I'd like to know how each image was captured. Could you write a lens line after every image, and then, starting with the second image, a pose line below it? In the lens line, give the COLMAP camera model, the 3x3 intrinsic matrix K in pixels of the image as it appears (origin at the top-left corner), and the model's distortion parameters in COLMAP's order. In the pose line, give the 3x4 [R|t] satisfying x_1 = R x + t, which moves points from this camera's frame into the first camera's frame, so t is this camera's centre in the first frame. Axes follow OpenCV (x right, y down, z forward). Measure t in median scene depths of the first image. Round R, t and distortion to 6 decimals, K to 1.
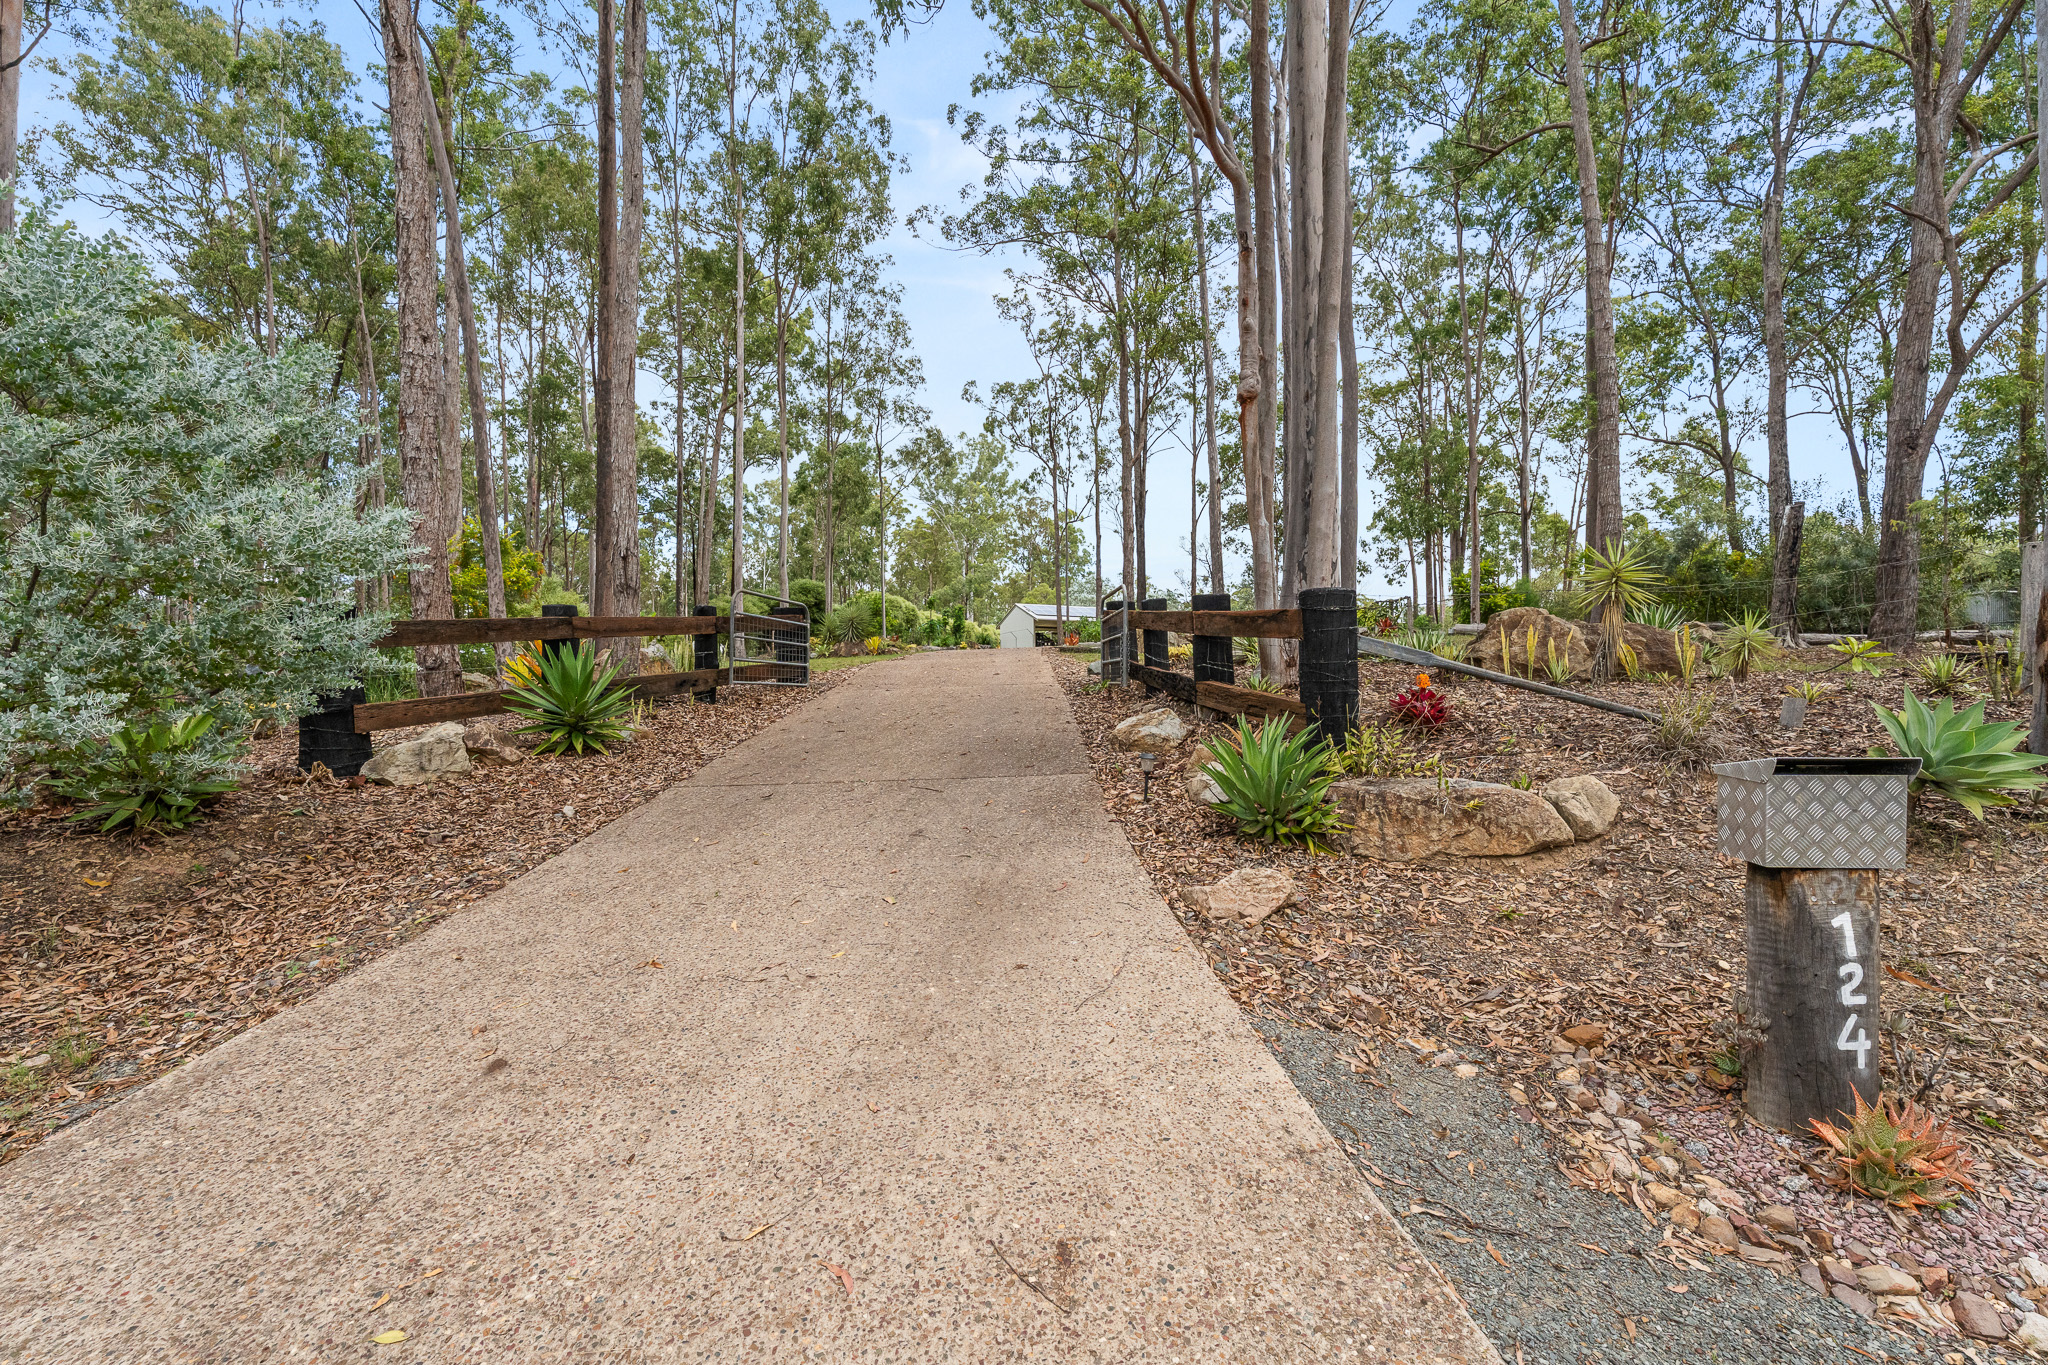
lens RADIAL K [[923.9, 0, 1019.6], [0, 923.9, 690.8], [0, 0, 1]] dist [0.024986, -0.010272]
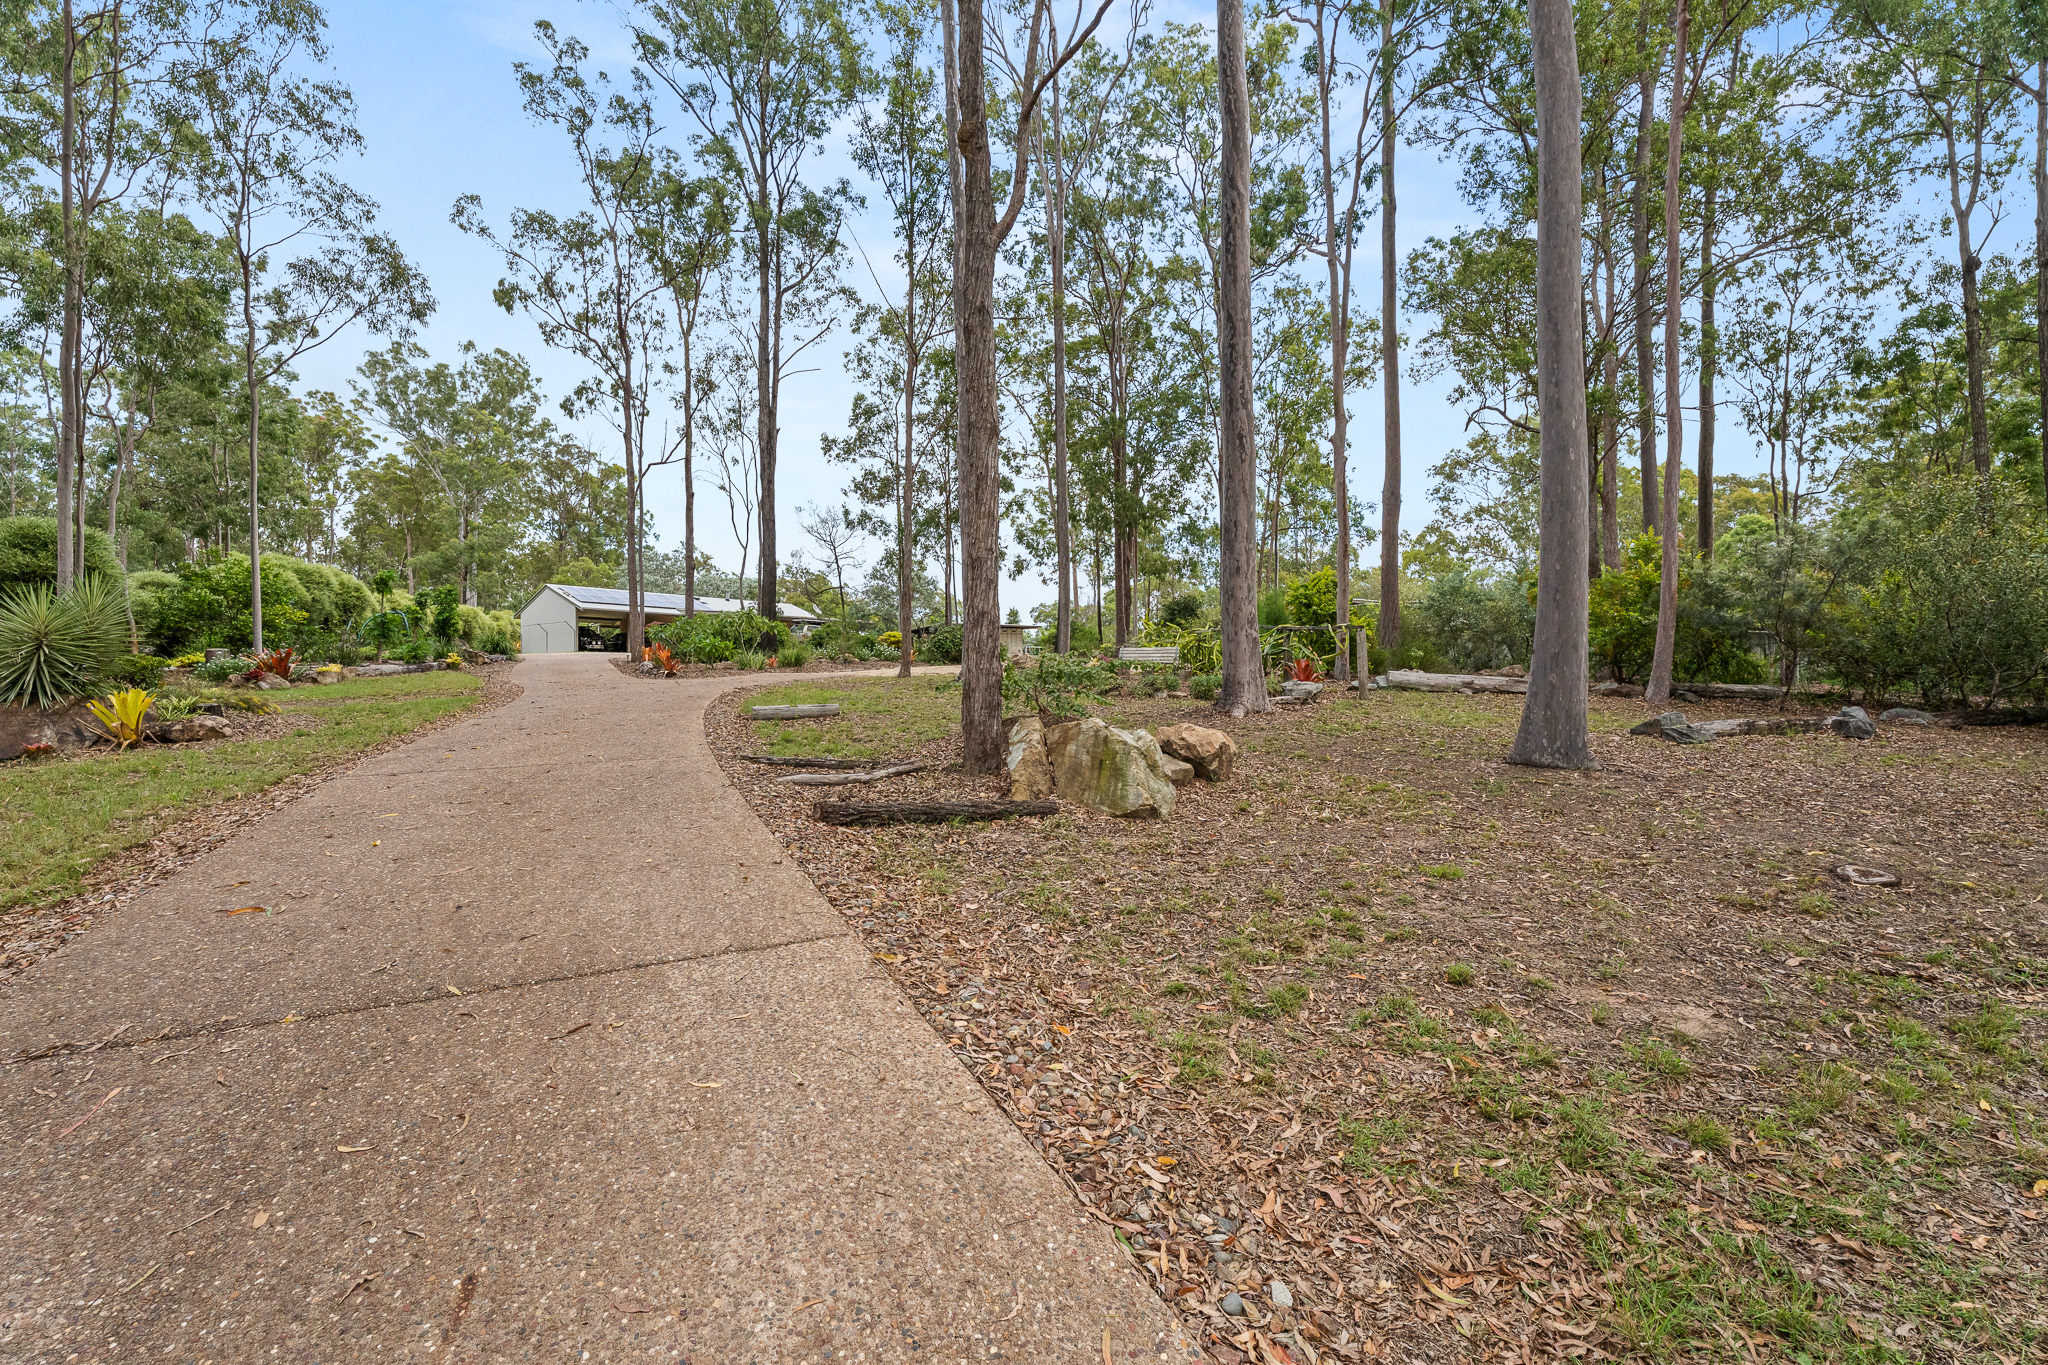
lens RADIAL K [[923.9, 0, 1019.6], [0, 923.9, 690.8], [0, 0, 1]] dist [0.024986, -0.010272]
pose [[0.888004, 0.003336, 0.459824, -0.010762], [-0.009412, 0.999896, 0.010922, -0.026387], [-0.459739, -0.014027, 0.887943, 0.226974]]
